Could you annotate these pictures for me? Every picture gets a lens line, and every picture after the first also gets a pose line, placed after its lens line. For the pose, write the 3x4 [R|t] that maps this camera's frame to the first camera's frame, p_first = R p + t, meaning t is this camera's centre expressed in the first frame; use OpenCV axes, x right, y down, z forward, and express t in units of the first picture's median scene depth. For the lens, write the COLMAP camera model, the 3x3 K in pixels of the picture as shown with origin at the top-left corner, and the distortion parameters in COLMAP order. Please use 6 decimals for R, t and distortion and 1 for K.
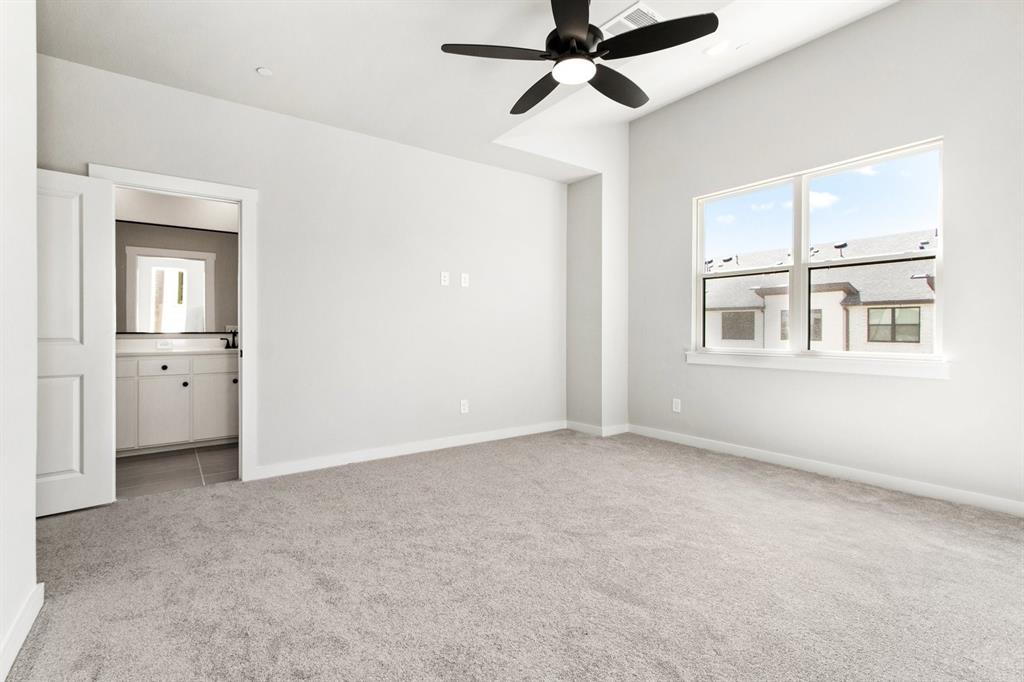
lens RADIAL K [[474.7, 0, 512.7], [0, 474.7, 330.7], [0, 0, 1]] dist [0.000671, -0.000121]
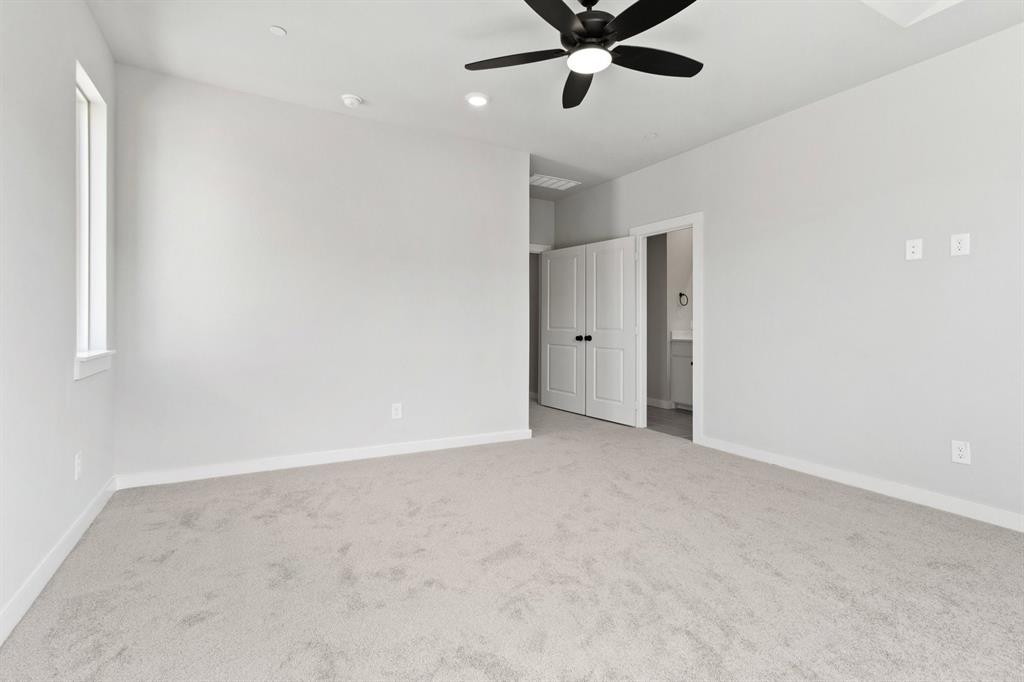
lens RADIAL K [[511.7, 0, 511.5], [0, 511.7, 327.5], [0, 0, 1]] dist [-0.004858, 0.000274]
pose [[-0.151997, 0.010041, -0.988330, 0.867926], [-0.007766, 0.999905, 0.011353, -0.004362], [0.988350, 0.009401, -0.151905, 0.724881]]
